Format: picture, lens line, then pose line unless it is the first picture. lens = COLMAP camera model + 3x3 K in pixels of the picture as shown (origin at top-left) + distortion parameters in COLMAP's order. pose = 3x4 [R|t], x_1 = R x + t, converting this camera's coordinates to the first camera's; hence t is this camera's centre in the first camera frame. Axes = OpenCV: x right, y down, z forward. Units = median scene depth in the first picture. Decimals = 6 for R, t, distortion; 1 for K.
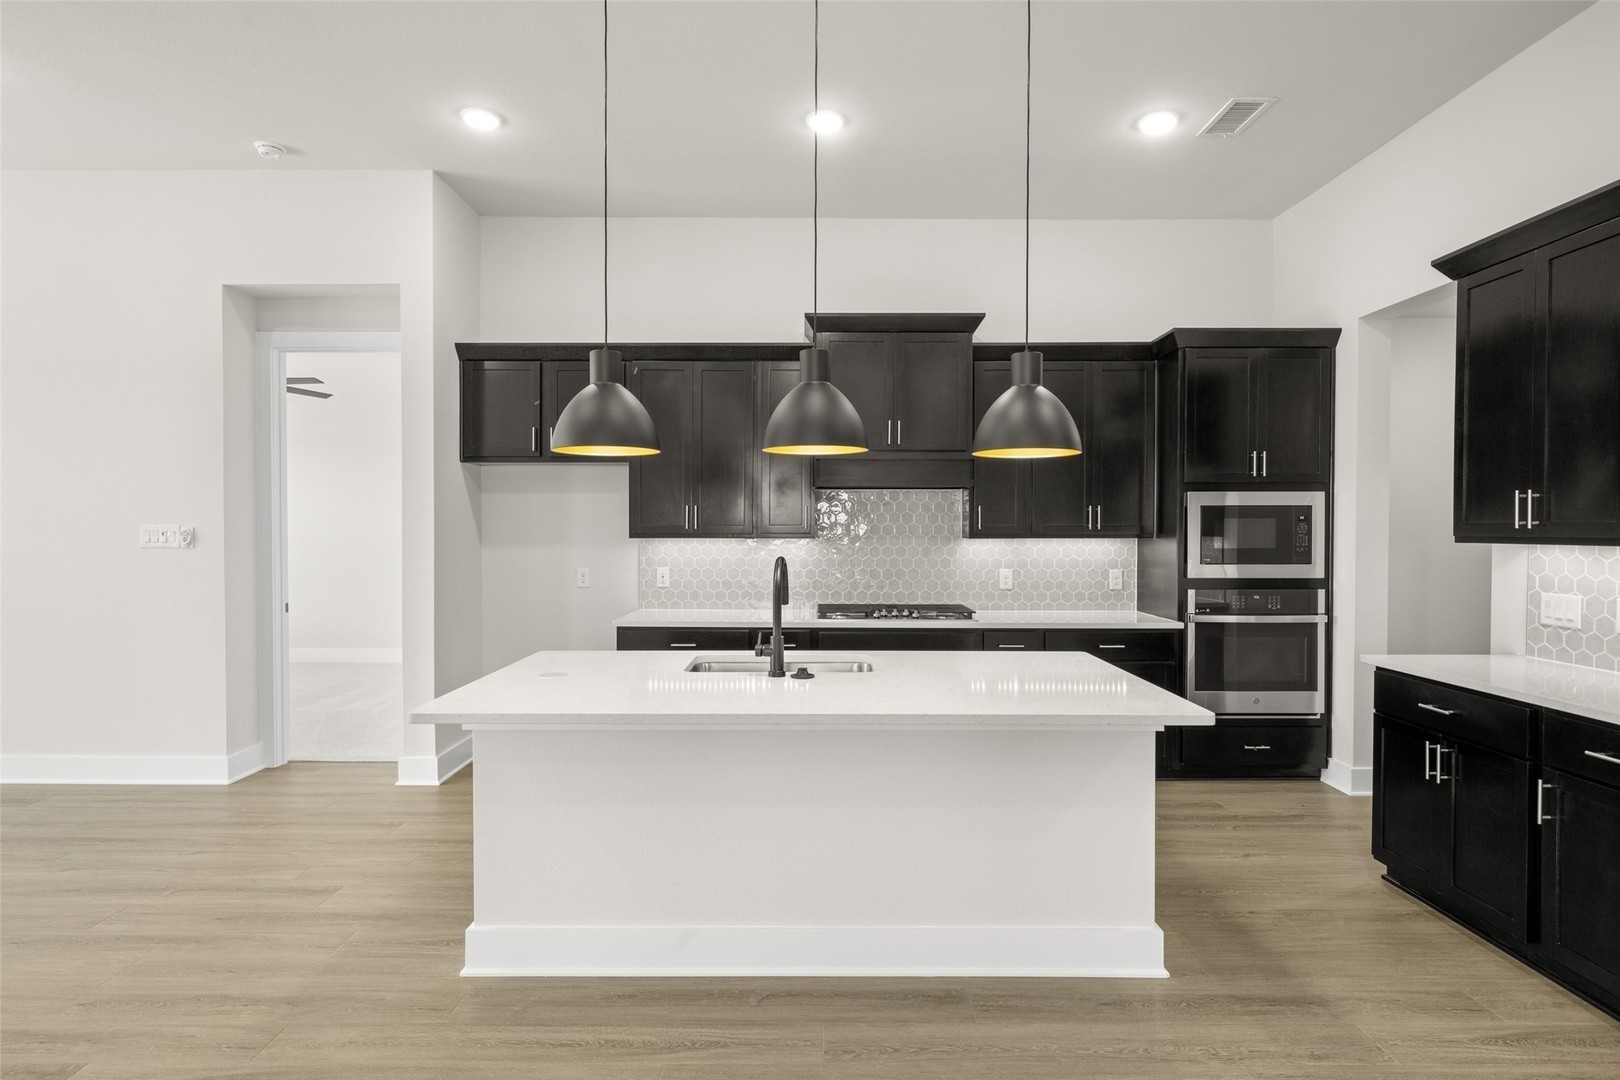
lens RADIAL K [[823.9, 0, 810.0], [0, 823.9, 540.0], [0, 0, 1]] dist [0.000992, -0.000007]
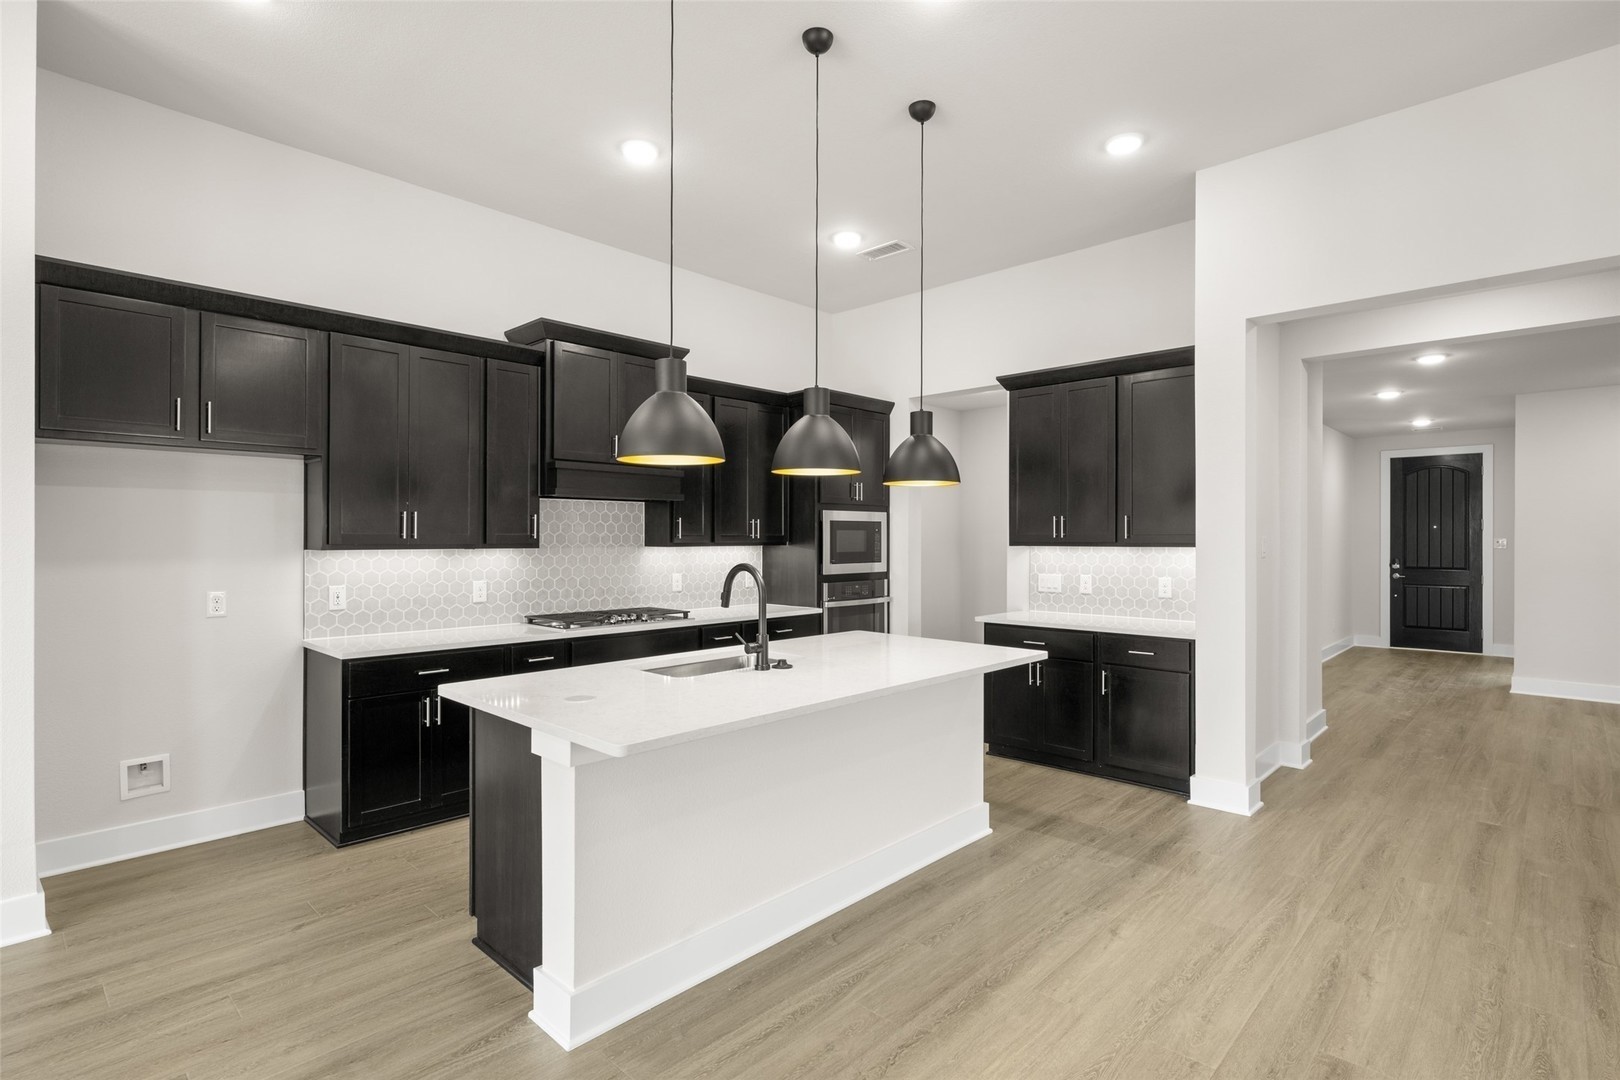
lens RADIAL K [[792.8, 0, 810.0], [0, 792.8, 540.0], [0, 0, 1]] dist [-0.000385, 0.000379]
pose [[0.686135, -0.002738, 0.727469, -0.491826], [0.011142, 0.999915, -0.006745, -0.001793], [-0.727389, 0.012733, 0.686107, 0.133023]]
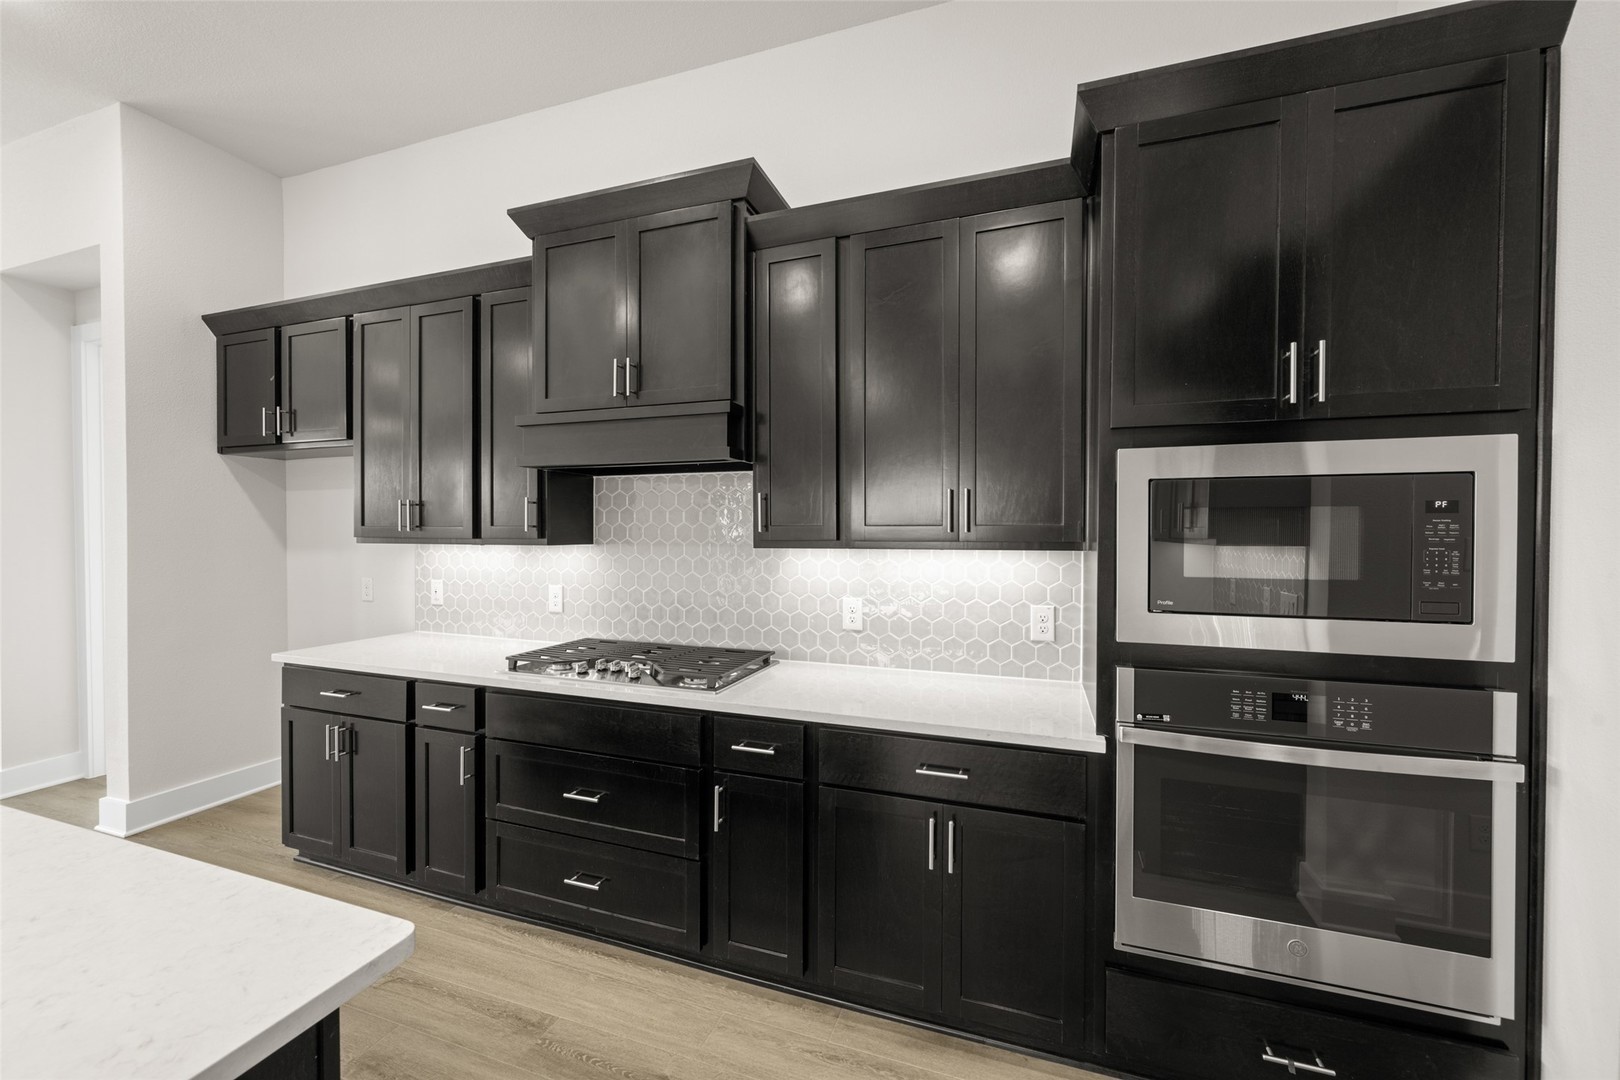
lens RADIAL K [[629.4, 0, 810.0], [0, 629.4, 540.0], [0, 0, 1]] dist [-0.000514, 0.000024]
pose [[0.945543, 0.005720, -0.325446, 0.411324], [-0.007003, 0.999972, -0.002773, -0.006912], [0.325421, 0.004901, 0.945557, 0.621668]]
